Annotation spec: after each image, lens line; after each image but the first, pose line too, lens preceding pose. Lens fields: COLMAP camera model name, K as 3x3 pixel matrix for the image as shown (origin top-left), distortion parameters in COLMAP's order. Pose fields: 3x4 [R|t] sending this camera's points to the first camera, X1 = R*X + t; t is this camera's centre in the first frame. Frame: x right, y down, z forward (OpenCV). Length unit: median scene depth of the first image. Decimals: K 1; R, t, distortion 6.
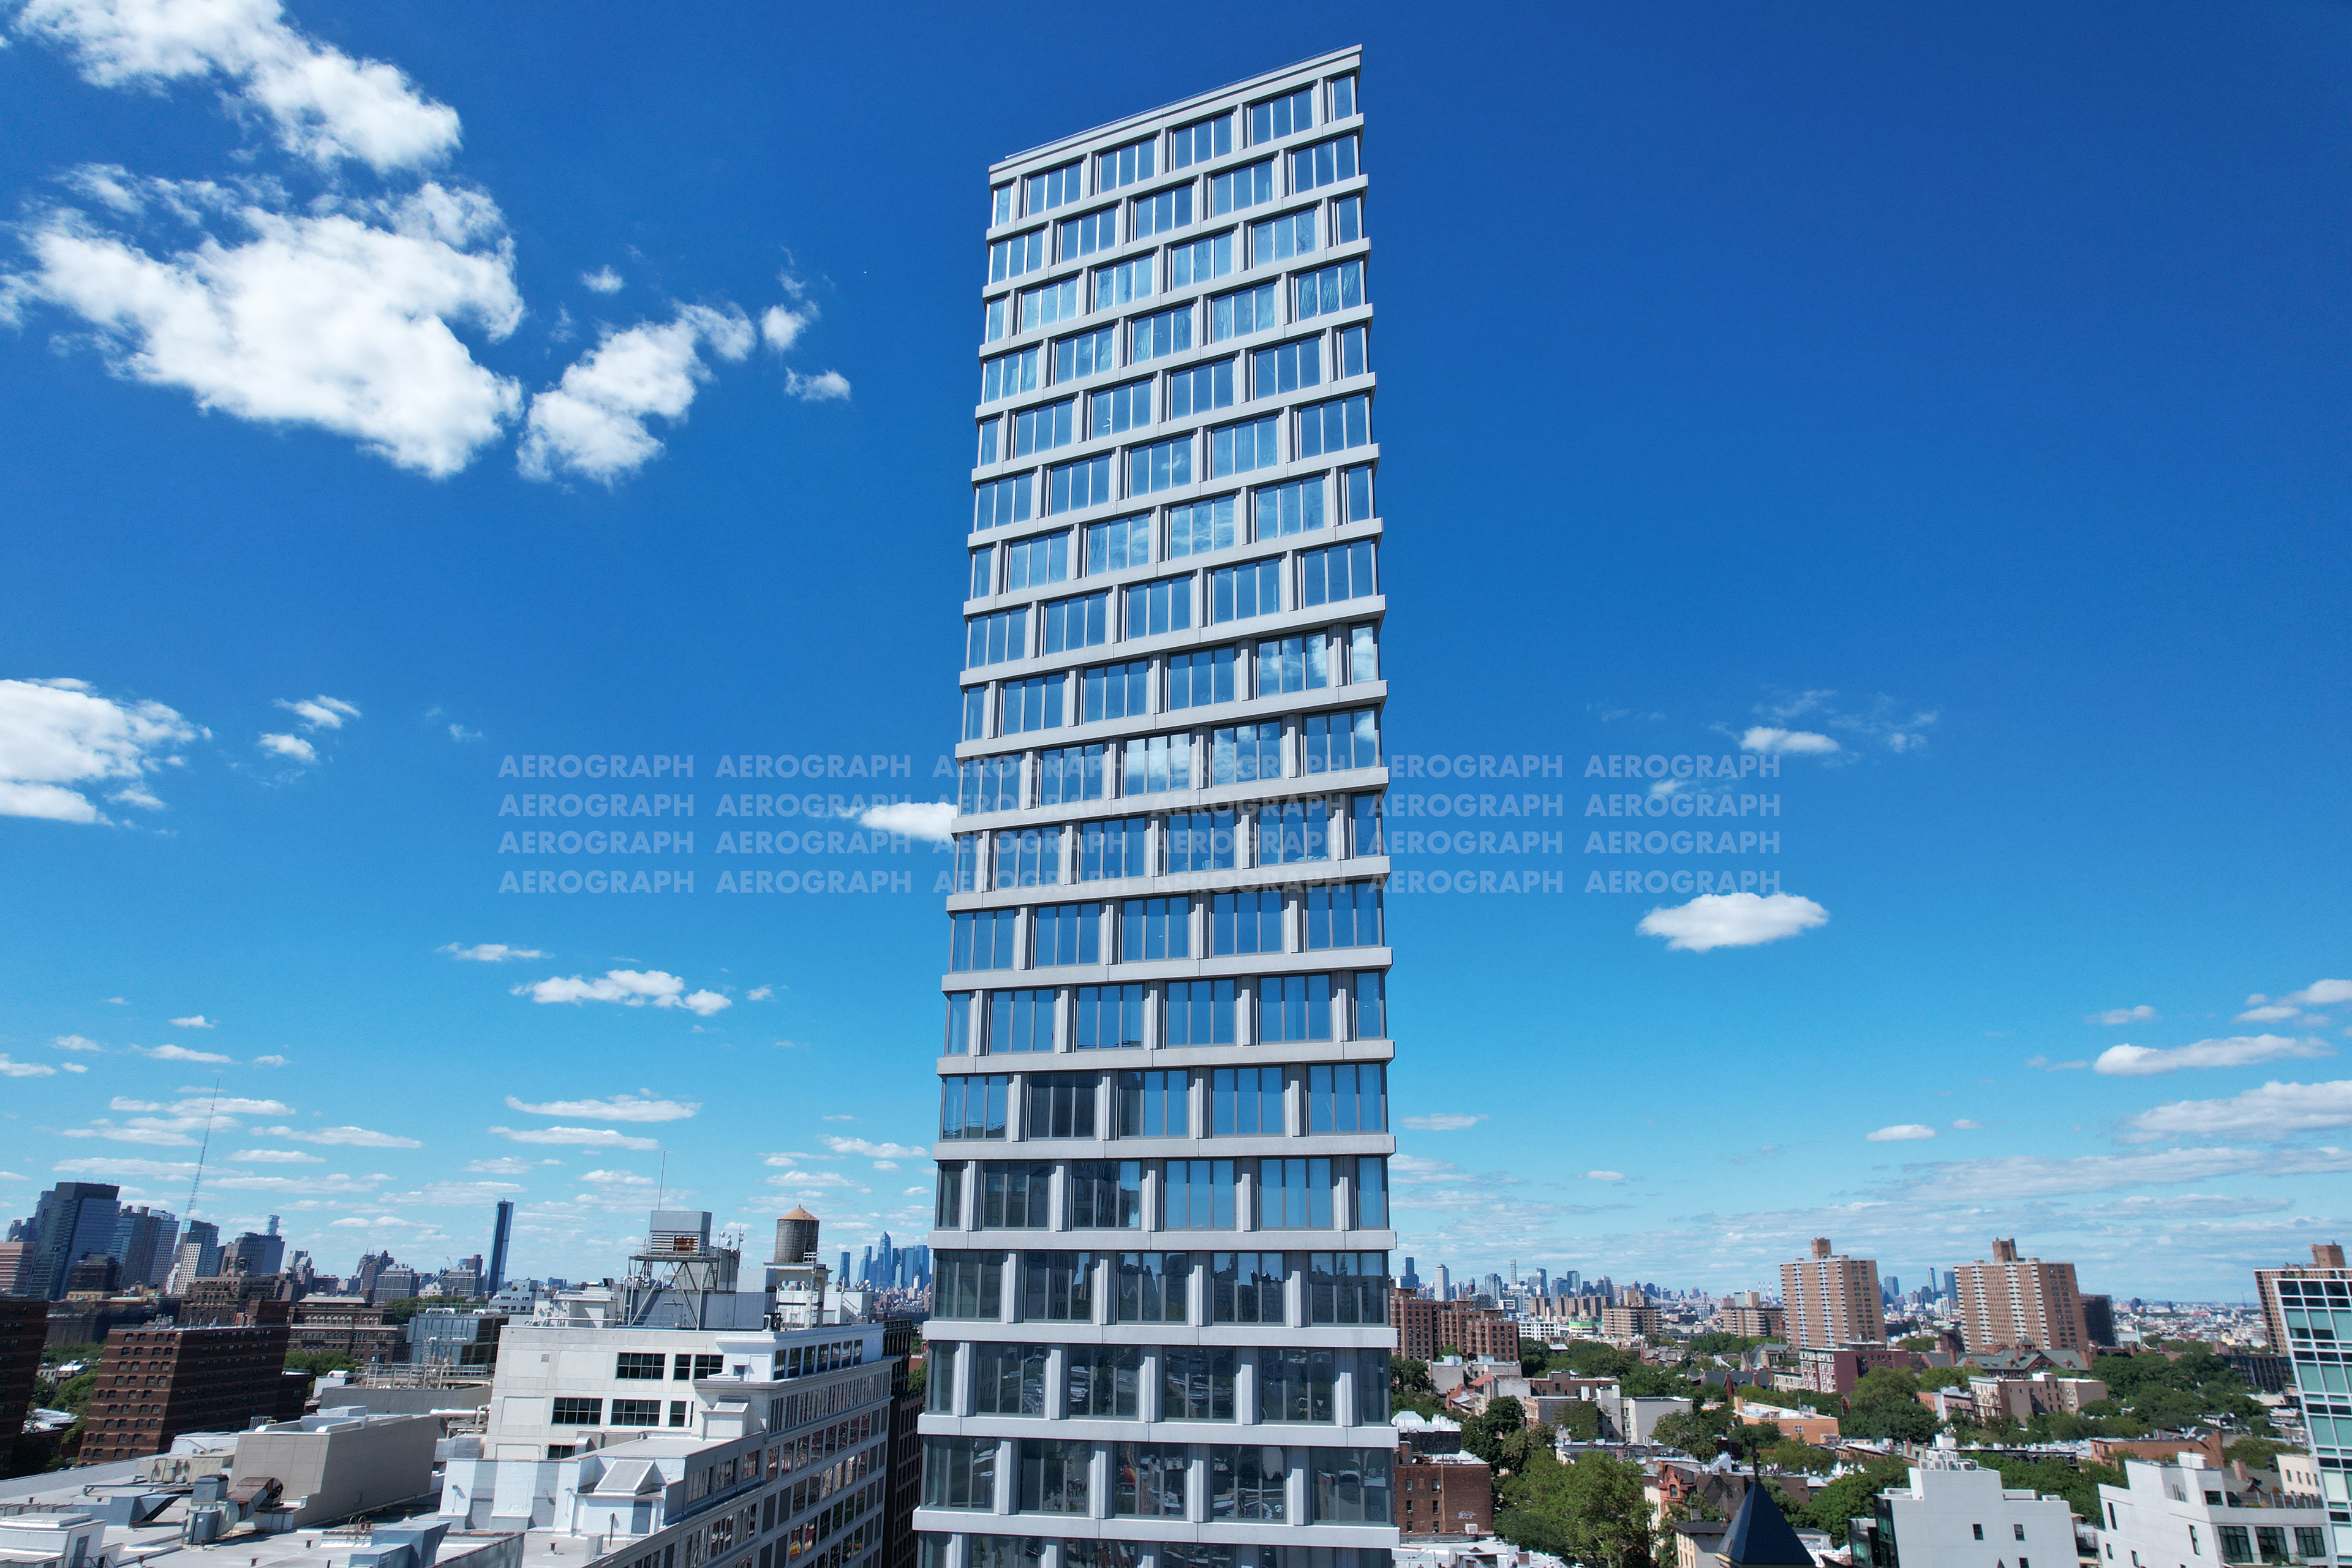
lens RADIAL K [[1516.7, 0, 1176.4], [0, 1516.7, 807.4], [0, 0, 1]] dist [-0.088191, 0.092132]
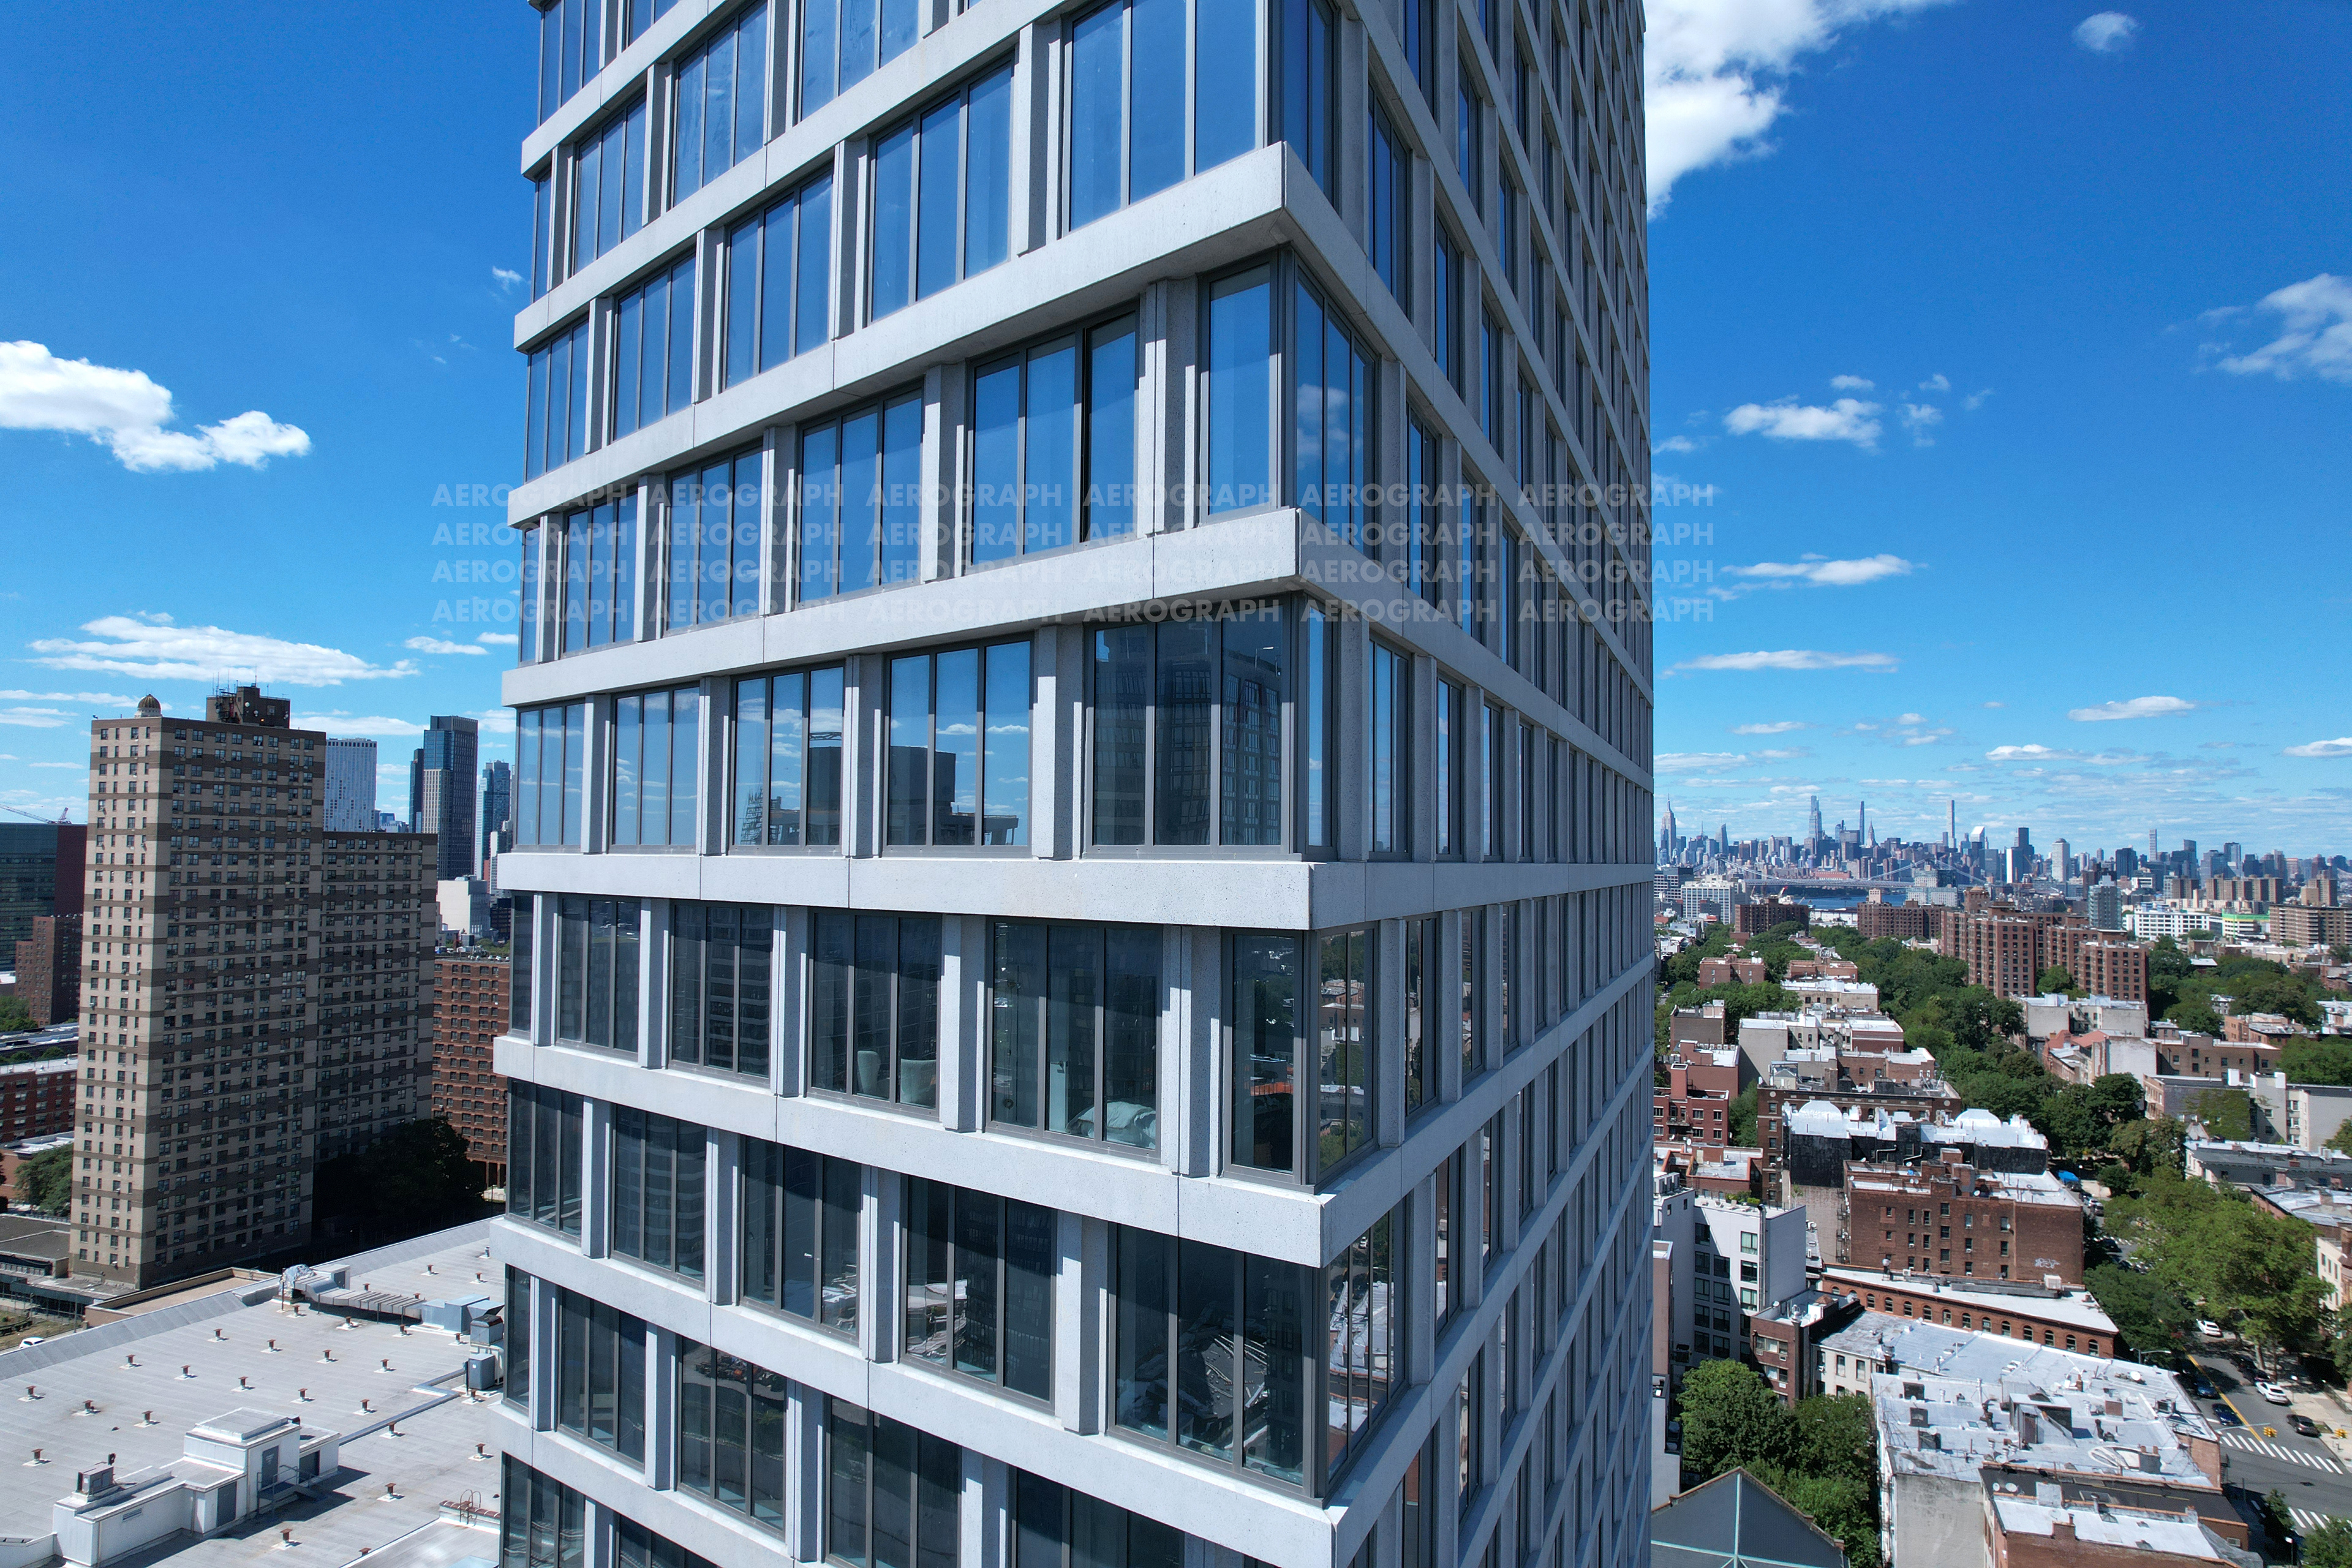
lens RADIAL K [[1516.7, 0, 1176.4], [0, 1516.7, 807.4], [0, 0, 1]] dist [-0.088191, 0.092132]
pose [[0.932108, -0.012582, -0.361962, 0.035331], [0.110843, 0.961353, 0.252020, -0.017277], [0.344802, -0.275031, 0.897480, 0.128145]]
